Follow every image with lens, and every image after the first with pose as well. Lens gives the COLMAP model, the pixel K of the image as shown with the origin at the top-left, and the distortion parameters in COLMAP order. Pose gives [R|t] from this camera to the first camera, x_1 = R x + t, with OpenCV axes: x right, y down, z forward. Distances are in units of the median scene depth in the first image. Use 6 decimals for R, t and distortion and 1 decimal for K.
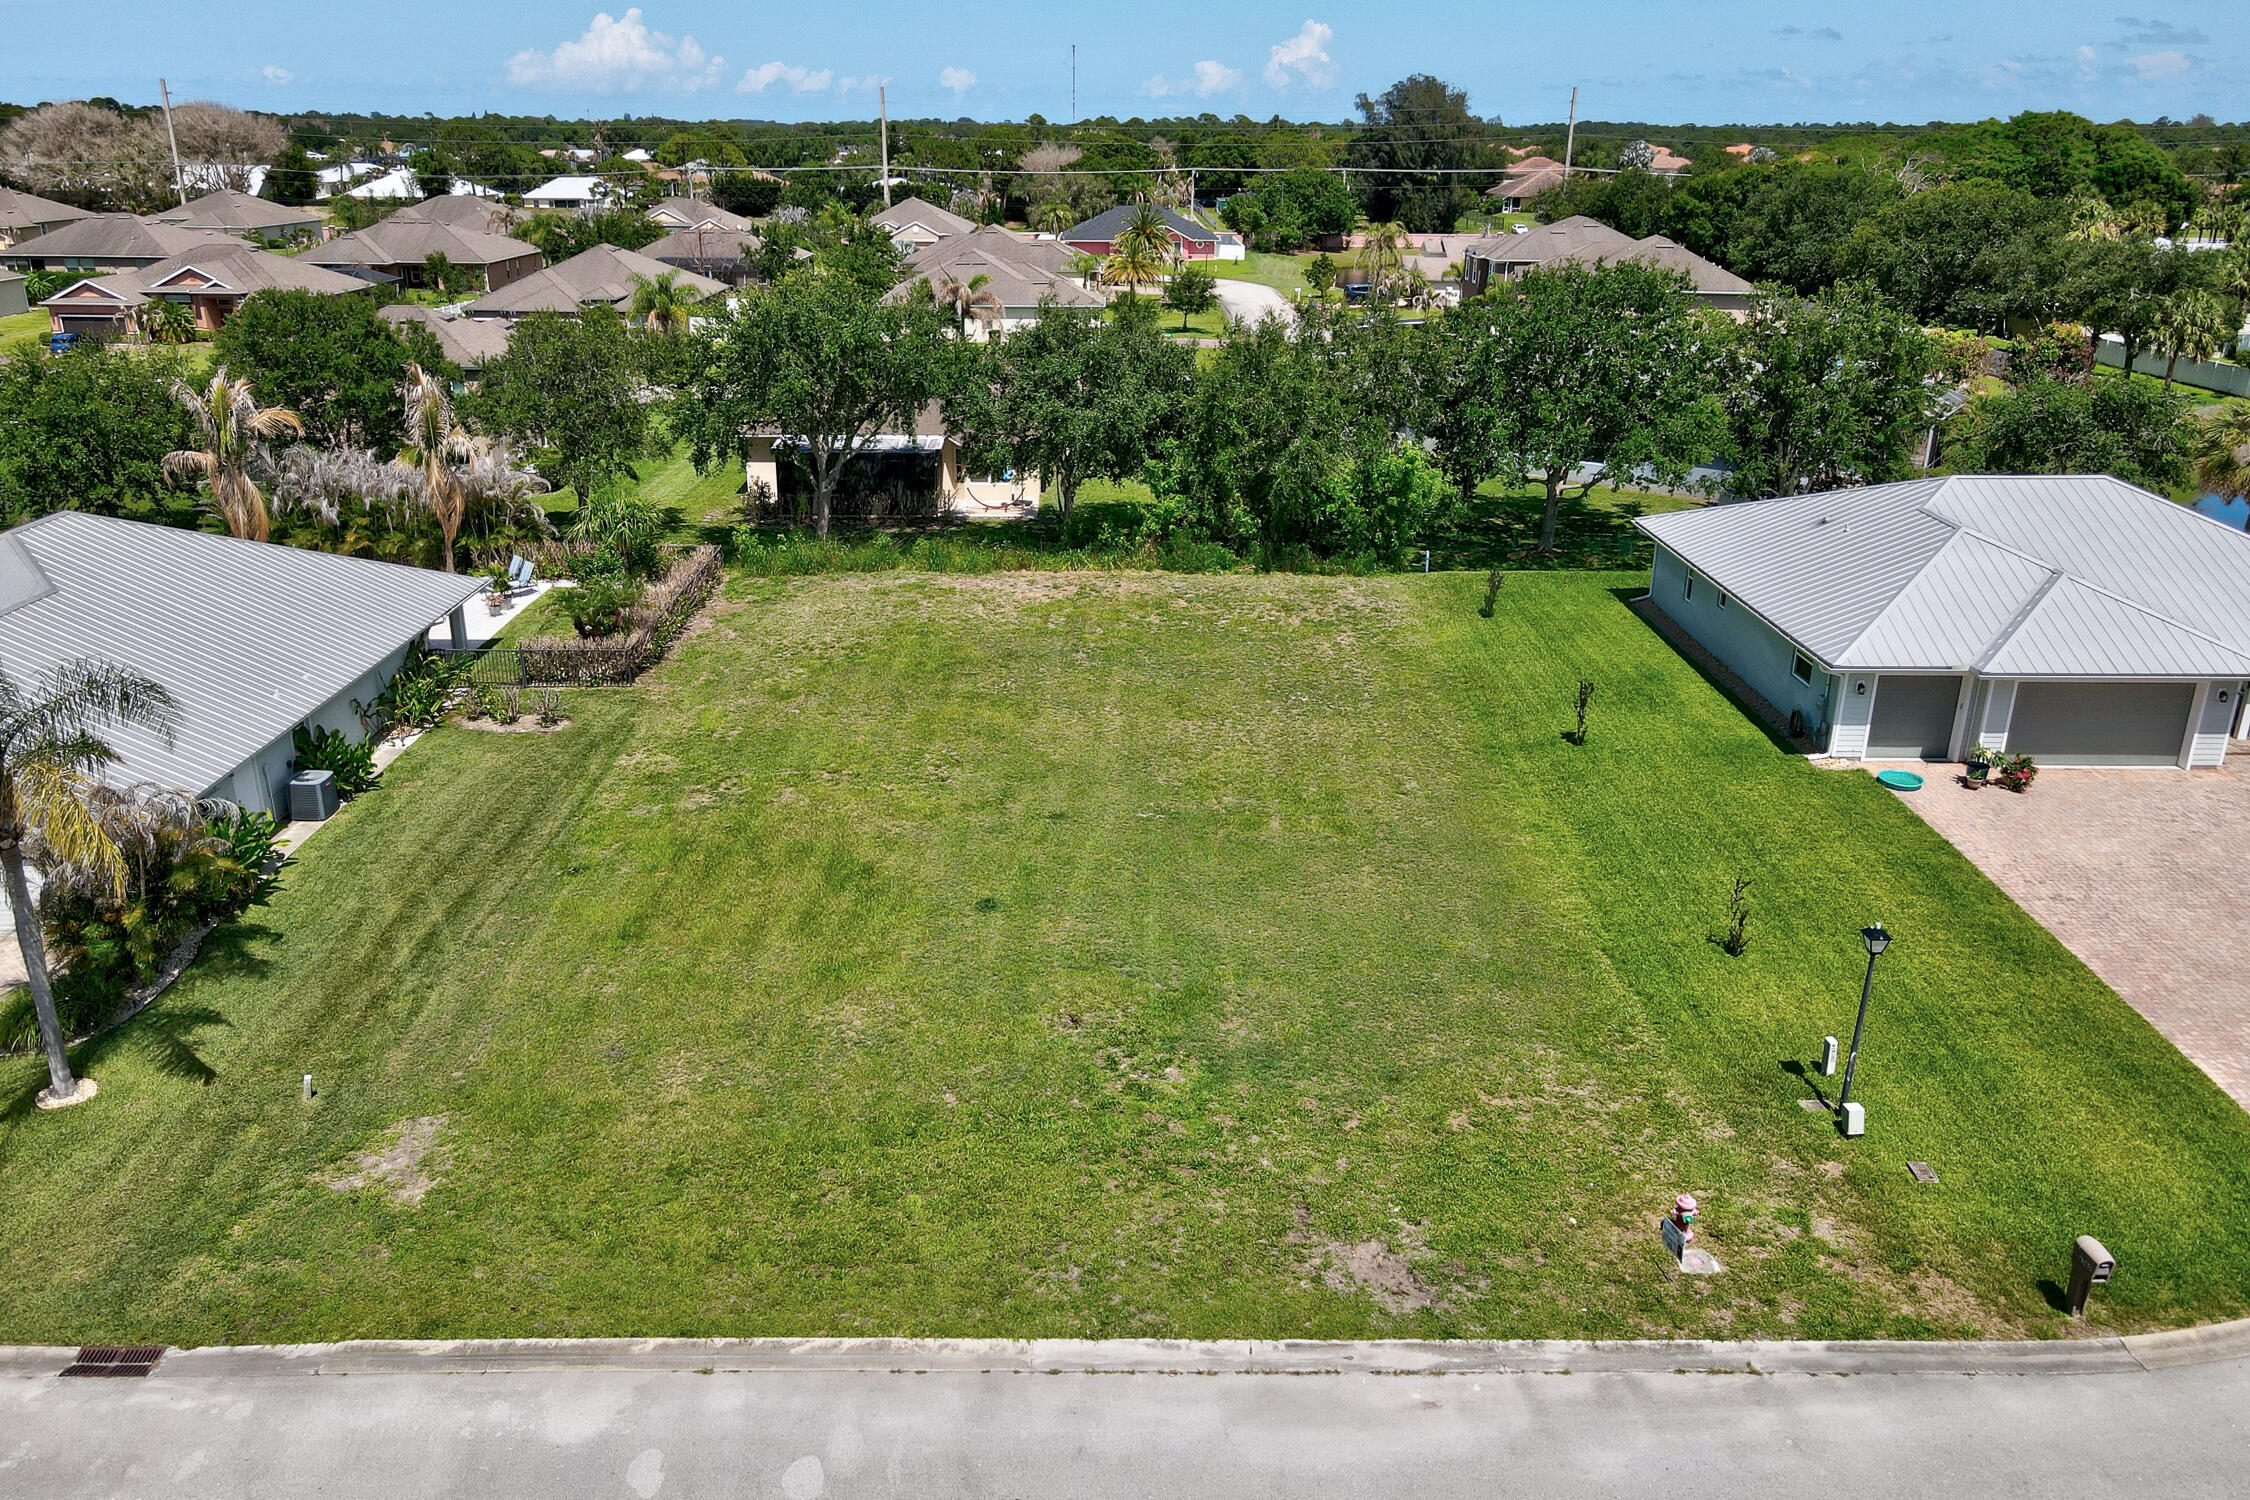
lens RADIAL K [[1657.2, 0, 1115.1], [0, 1657.2, 751.9], [0, 0, 1]] dist [-0.003607, 0.050124]
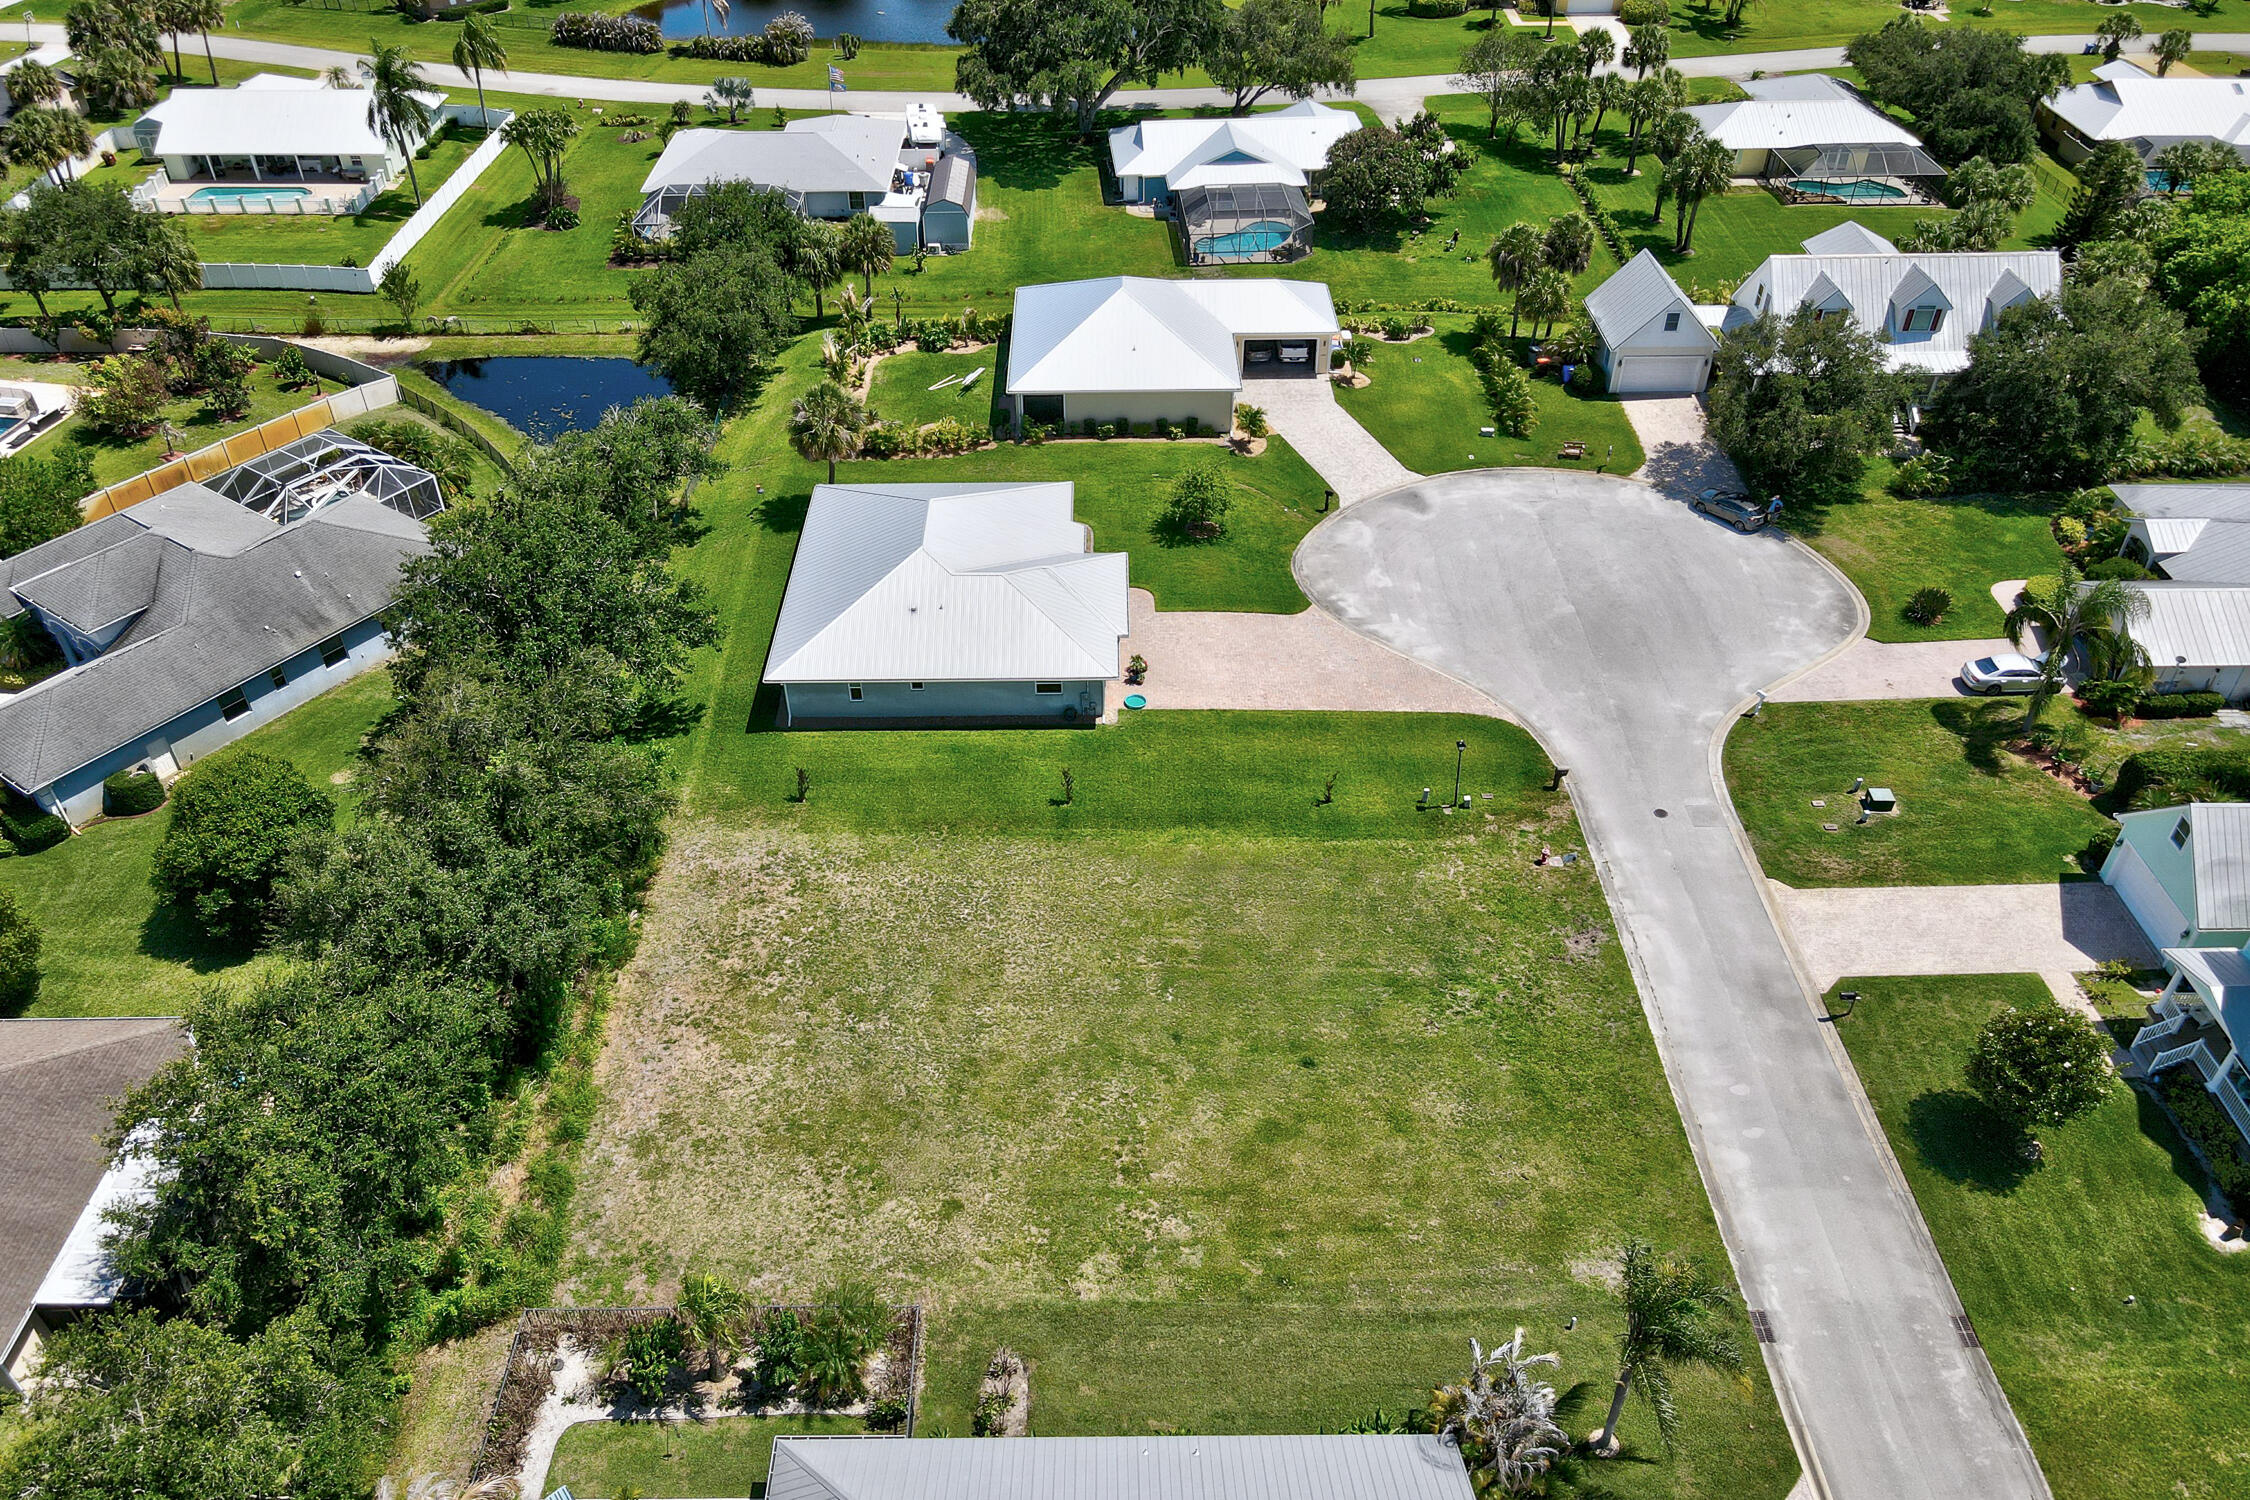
lens RADIAL K [[1656.5, 0, 1115.2], [0, 1656.5, 788.1], [0, 0, 1]] dist [-0.013569, 0.051446]
pose [[0.003406, -0.640188, 0.768211, -1.543326], [0.365568, 0.715840, 0.594923, -1.537316], [-0.930778, 0.278808, 0.236470, 0.875418]]
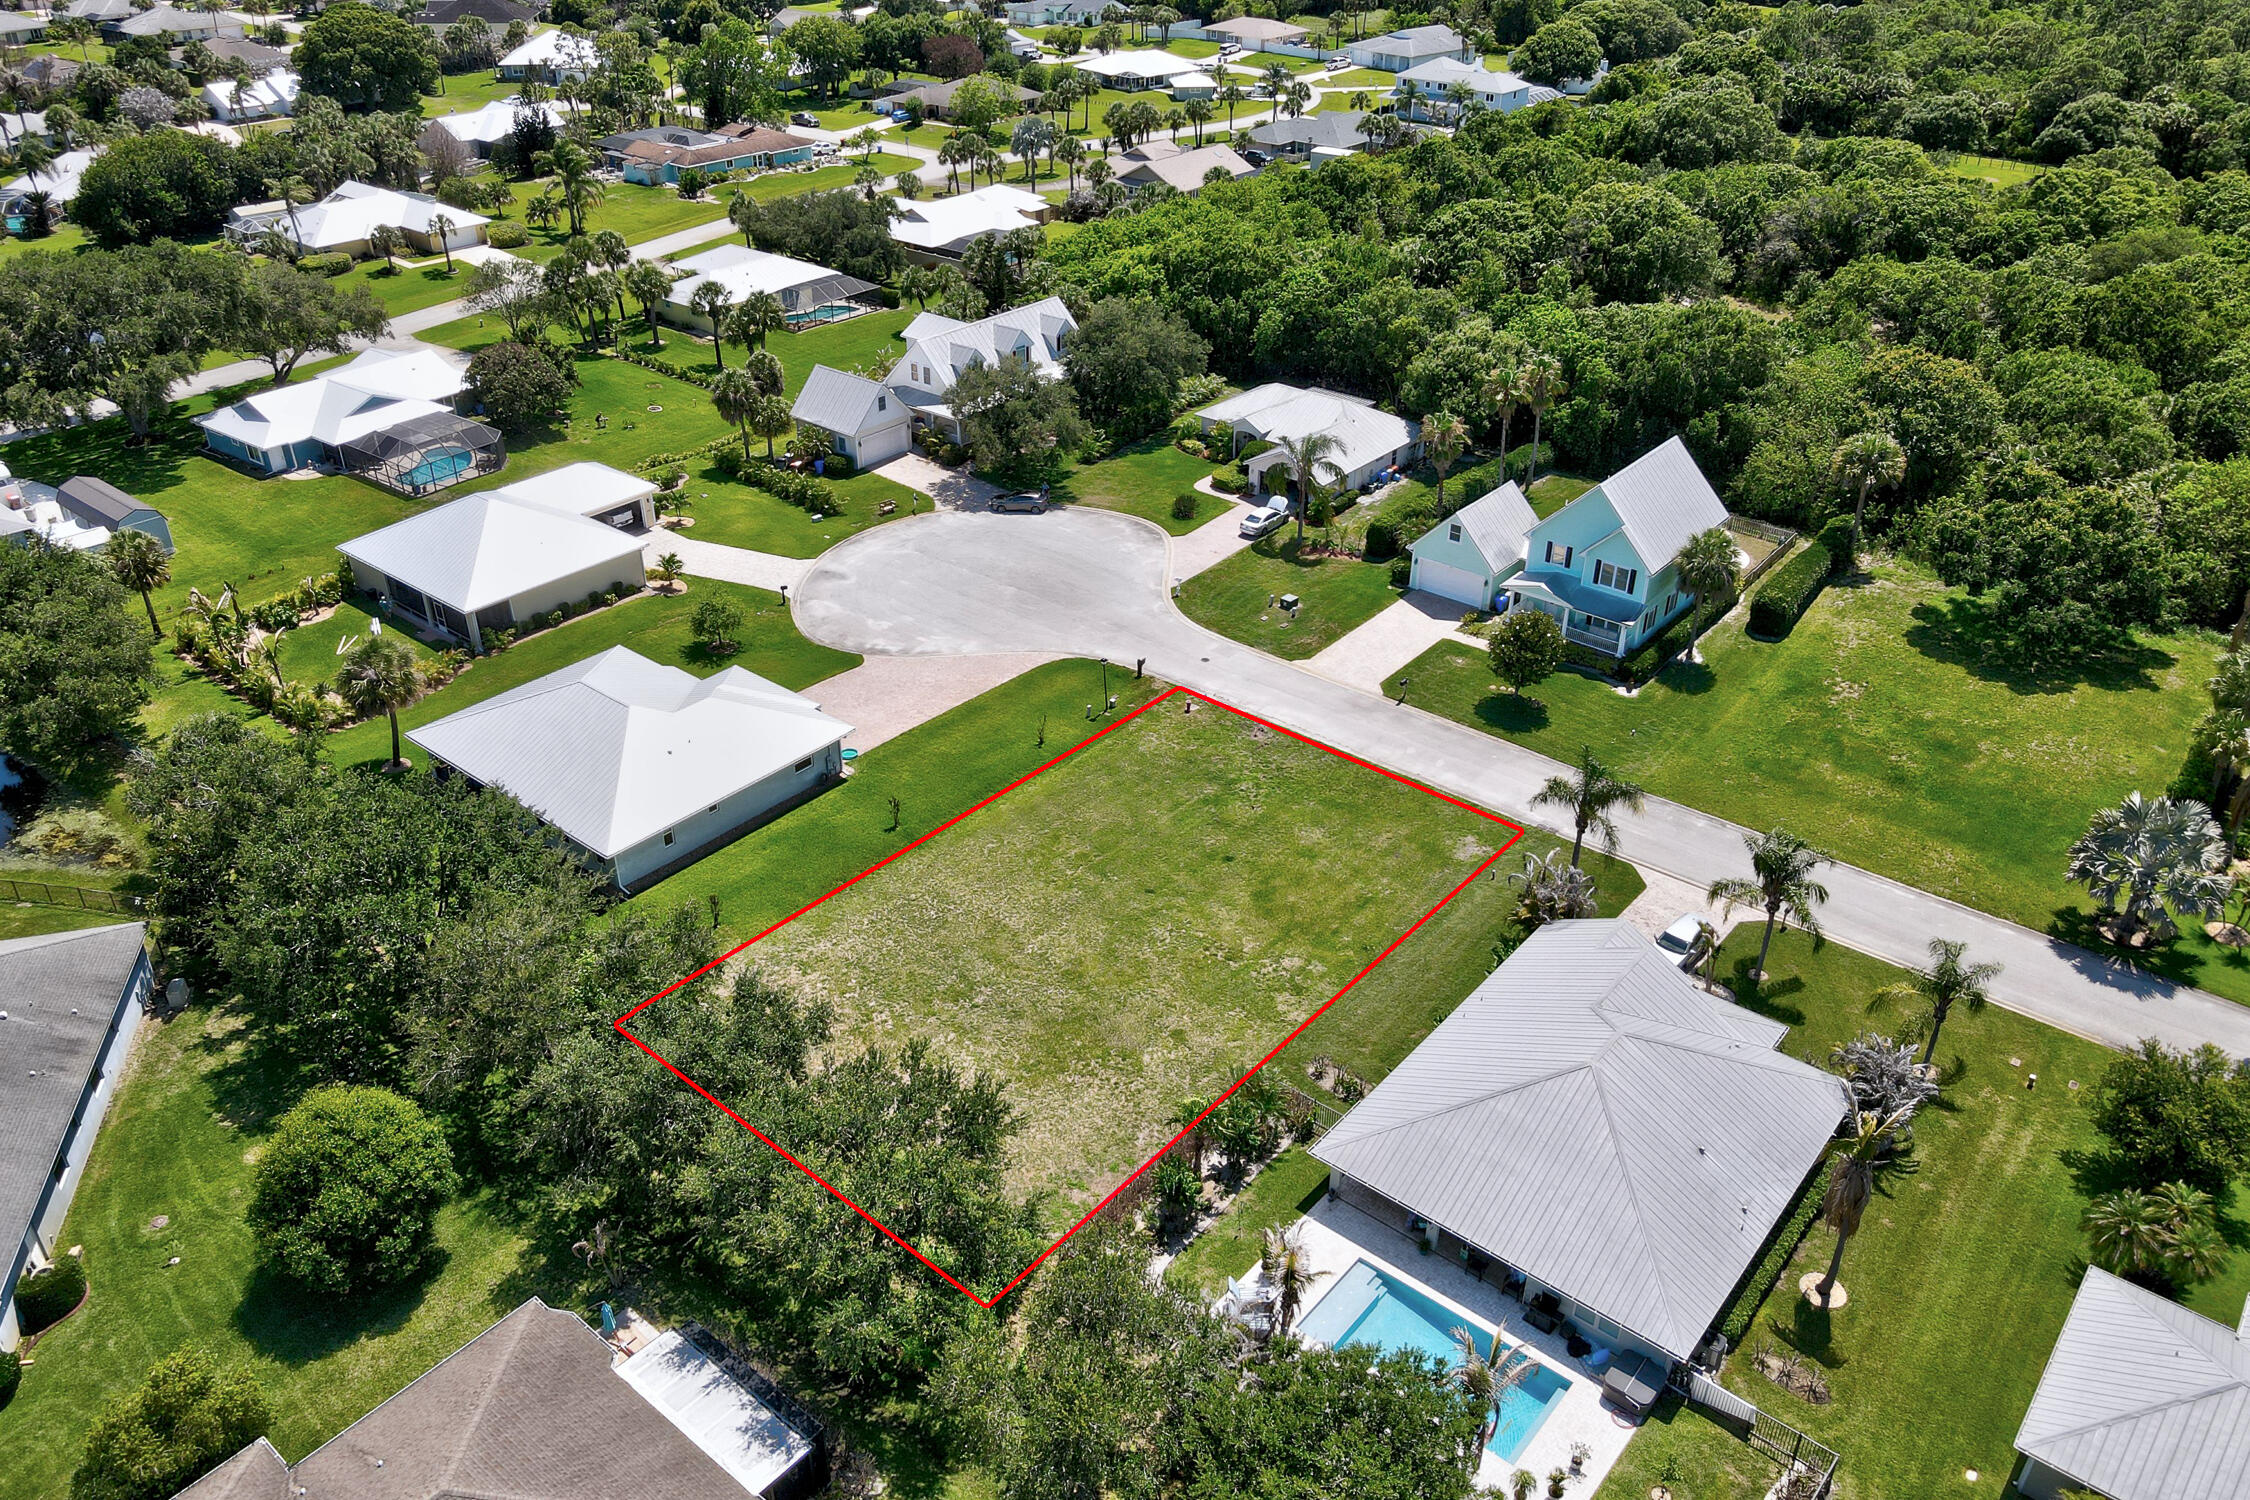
lens RADIAL K [[1657.2, 0, 1115.1], [0, 1657.2, 751.9], [0, 0, 1]] dist [-0.003607, 0.050124]
pose [[-0.763759, -0.338923, 0.549366, -1.525771], [0.223913, 0.659120, 0.717931, -2.220387], [-0.605421, 0.671336, -0.427519, 2.536908]]
